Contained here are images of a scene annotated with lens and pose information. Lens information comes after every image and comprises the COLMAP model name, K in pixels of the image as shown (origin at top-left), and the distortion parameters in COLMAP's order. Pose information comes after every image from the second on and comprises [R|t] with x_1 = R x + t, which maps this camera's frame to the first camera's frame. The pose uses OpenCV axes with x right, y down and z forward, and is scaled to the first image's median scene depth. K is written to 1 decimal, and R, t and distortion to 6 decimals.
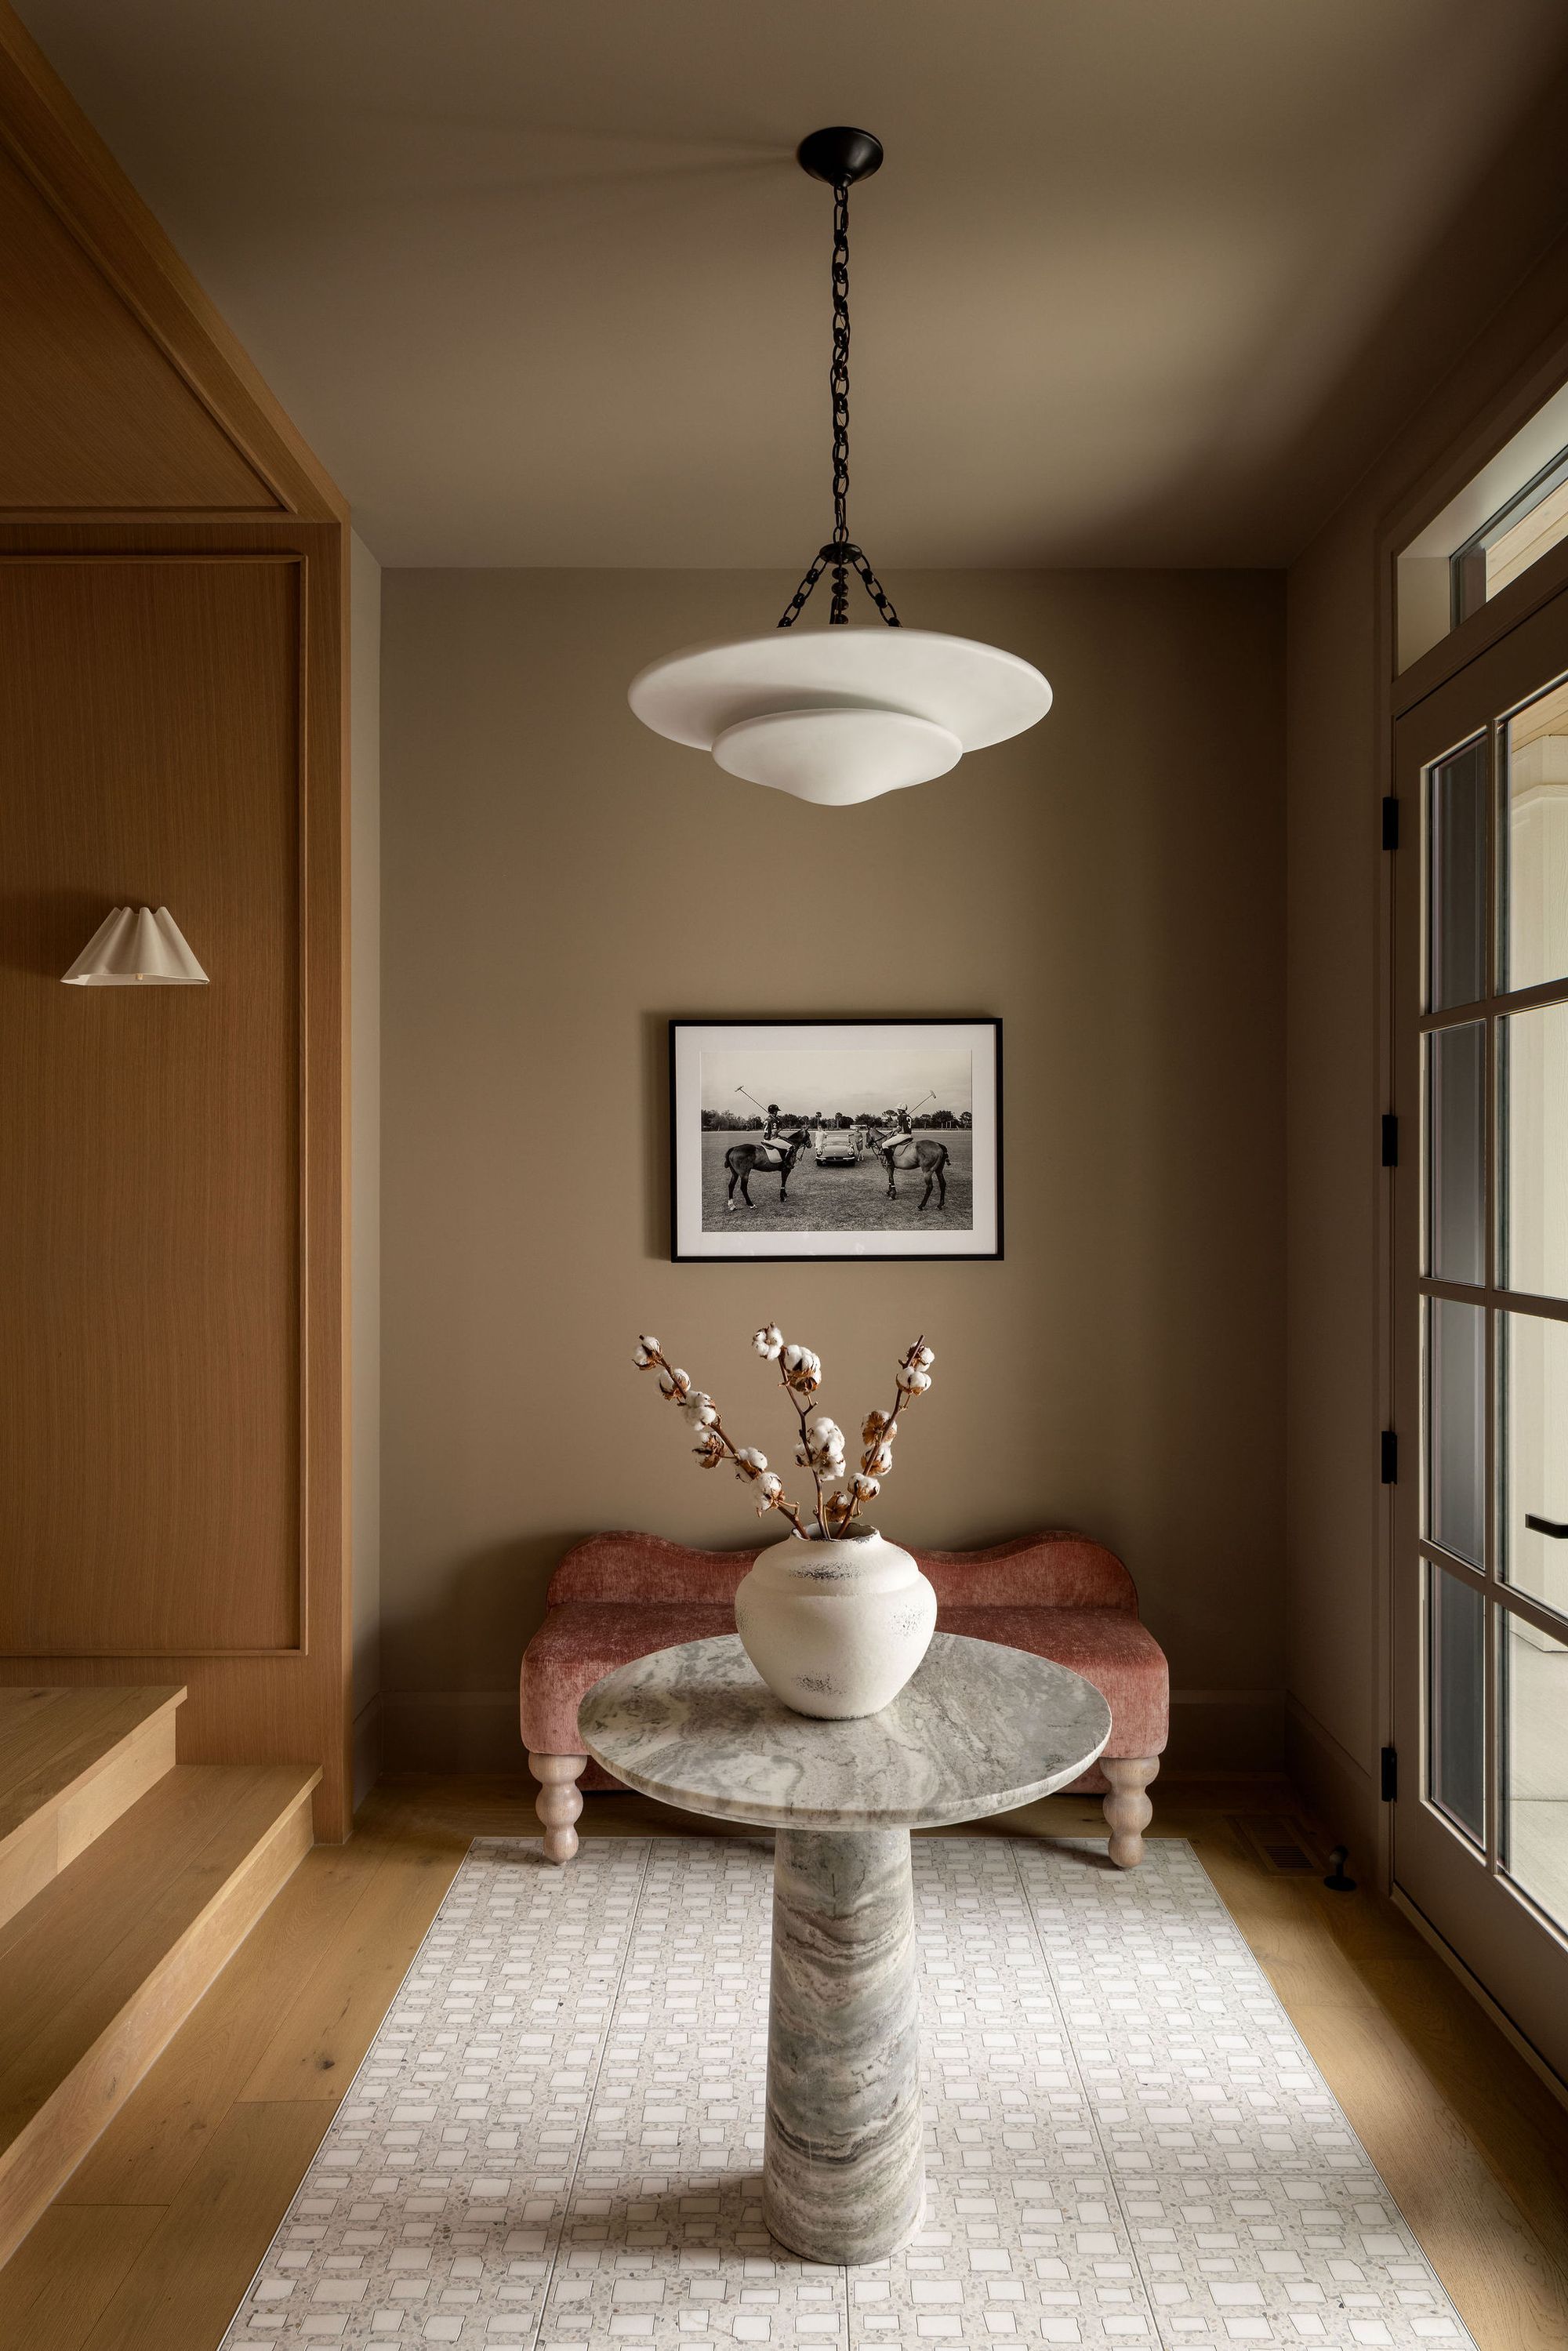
lens RADIAL K [[1582.8, 0, 782.6], [0, 1582.8, 1192.1], [0, 0, 1]] dist [-0.000362, 0.002142]
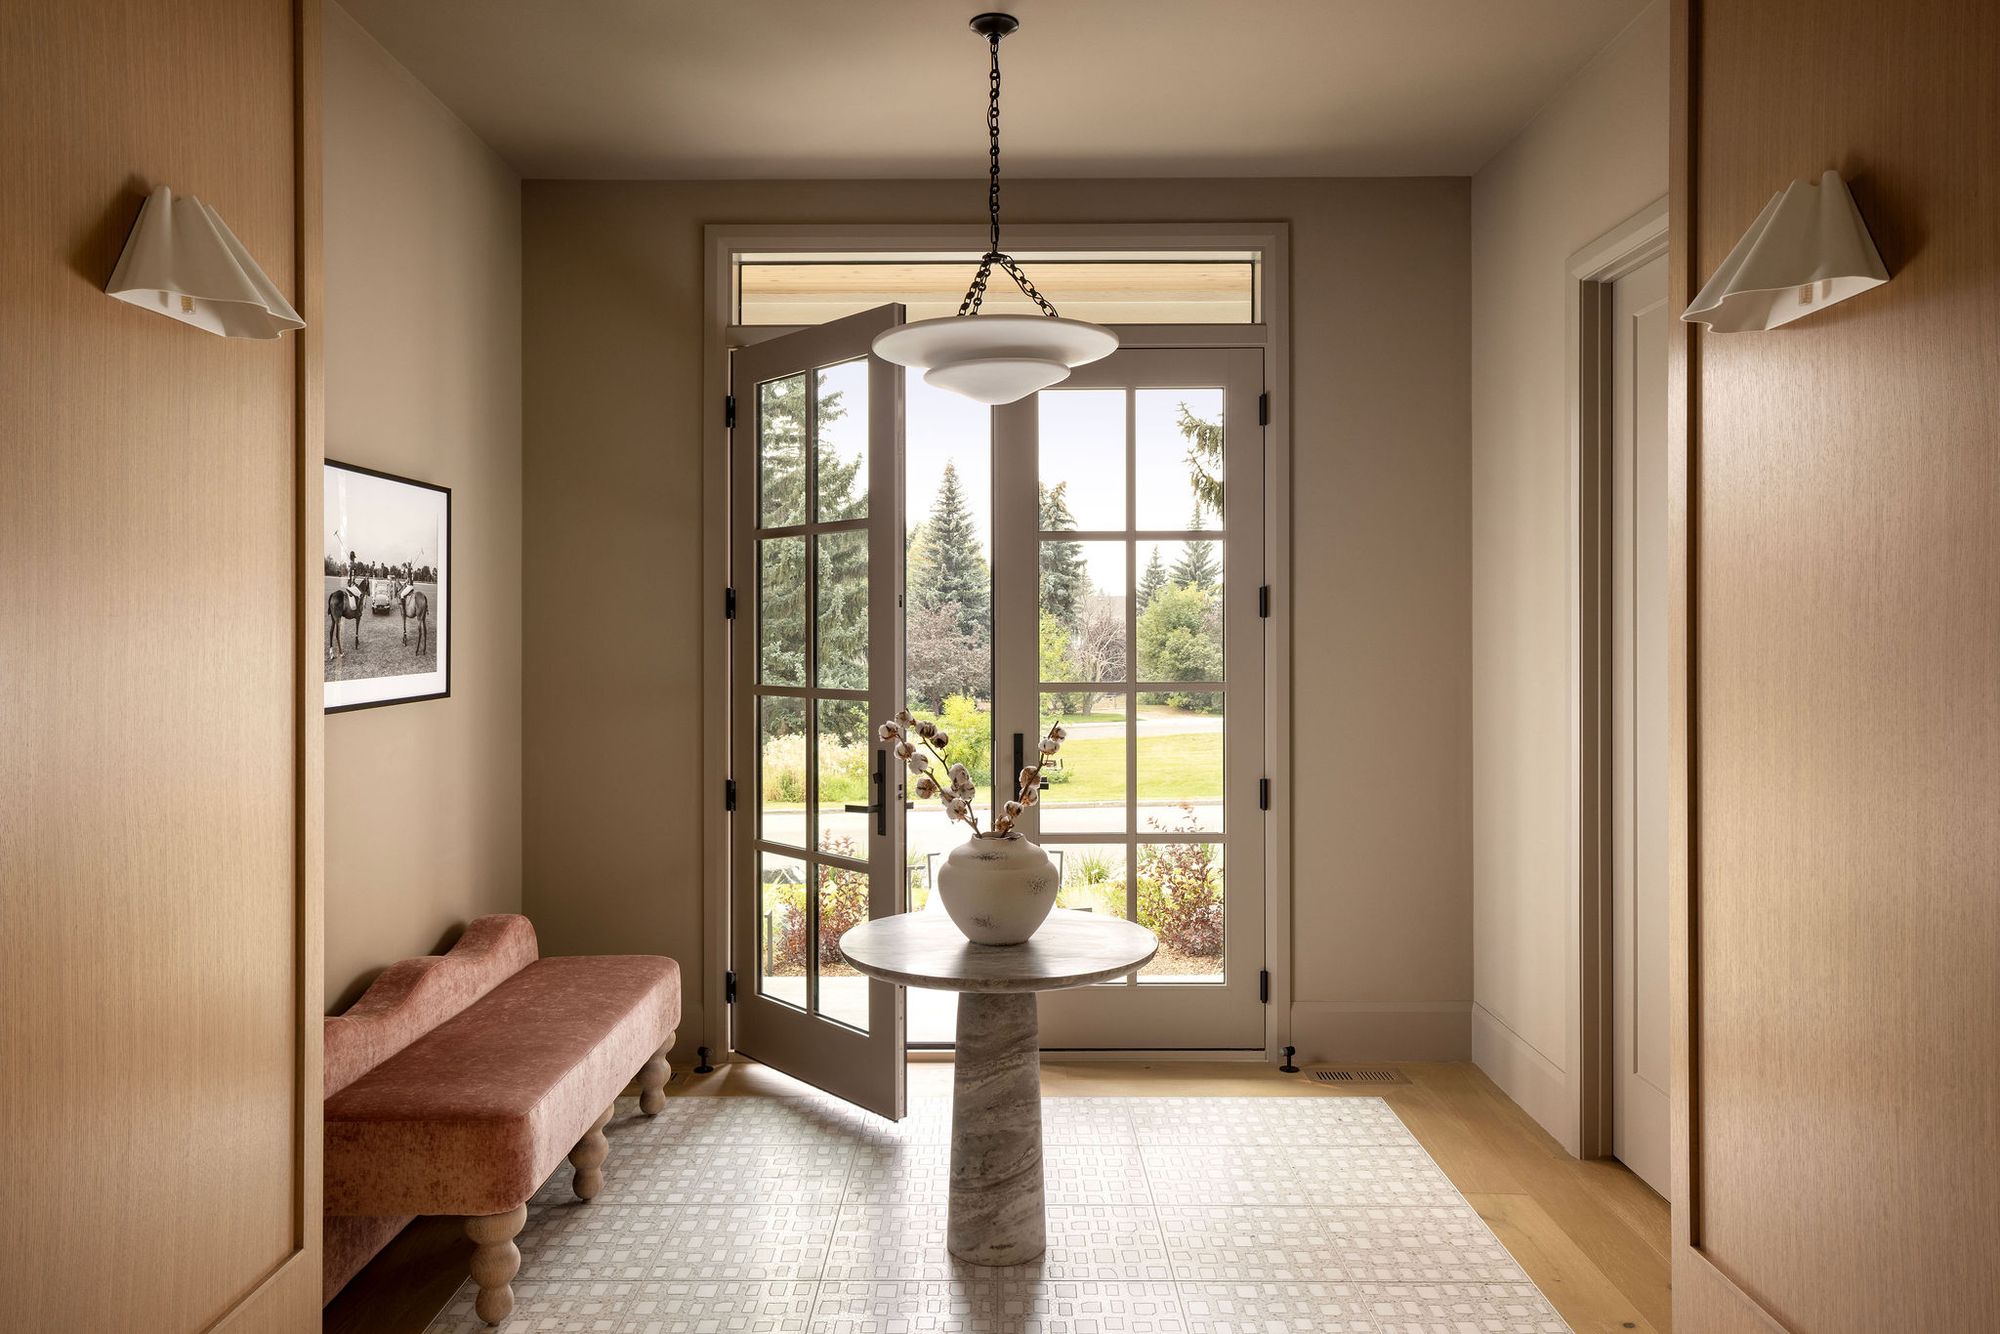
lens RADIAL K [[1346.4, 0, 998.3], [0, 1346.4, 646.4], [0, 0, 1]] dist [-0.000362, 0.002142]
pose [[-0.017595, -0.011480, 0.999779, -0.854208], [0.005401, 0.999918, 0.011576, -0.003422], [-0.999831, 0.005603, -0.017531, 0.612560]]
